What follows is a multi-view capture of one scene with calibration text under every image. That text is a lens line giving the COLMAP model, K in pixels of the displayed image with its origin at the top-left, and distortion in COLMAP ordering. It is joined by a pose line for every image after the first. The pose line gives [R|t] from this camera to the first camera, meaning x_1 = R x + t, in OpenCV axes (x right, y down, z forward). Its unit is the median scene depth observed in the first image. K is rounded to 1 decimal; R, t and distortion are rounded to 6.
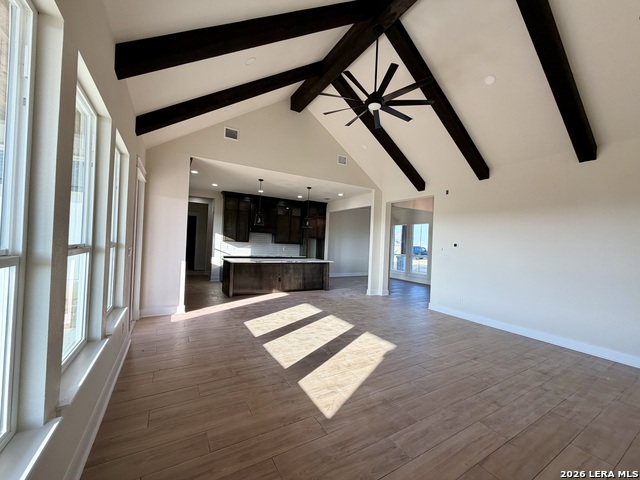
lens RADIAL K [[255.1, 0, 318.6], [0, 255.1, 240.3], [0, 0, 1]] dist [-0.000938, -0.000119]
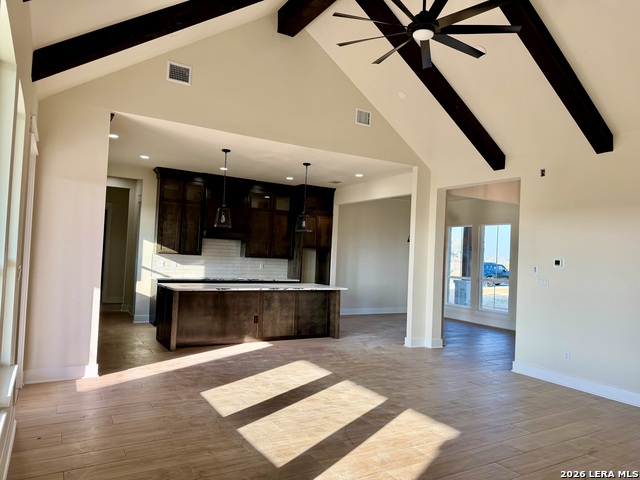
lens RADIAL K [[445.8, 0, 318.5], [0, 445.8, 242.0], [0, 0, 1]] dist [0.093534, -0.128715]
pose [[0.999966, 0.003785, 0.007274, -0.018129], [-0.003639, 0.999794, -0.019965, -0.004004], [-0.007348, 0.019938, 0.999774, -0.033465]]
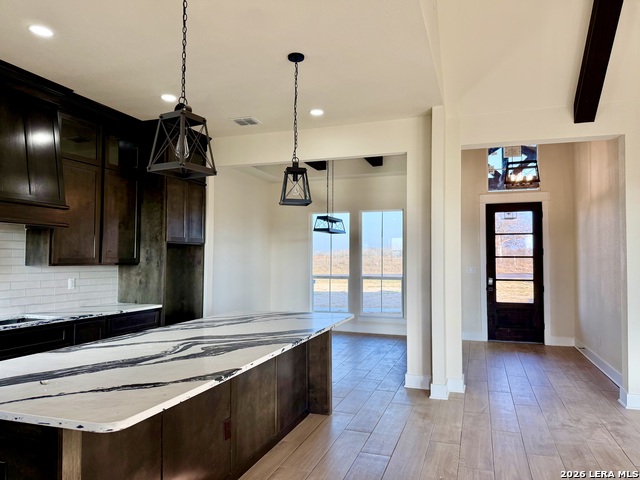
lens RADIAL K [[445.8, 0, 318.5], [0, 445.8, 242.0], [0, 0, 1]] dist [0.093534, -0.128715]
pose [[0.760517, -0.013340, 0.649181, -0.354287], [0.020236, 0.999790, -0.003162, -0.006852], [-0.649003, 0.015542, 0.760627, 0.653124]]
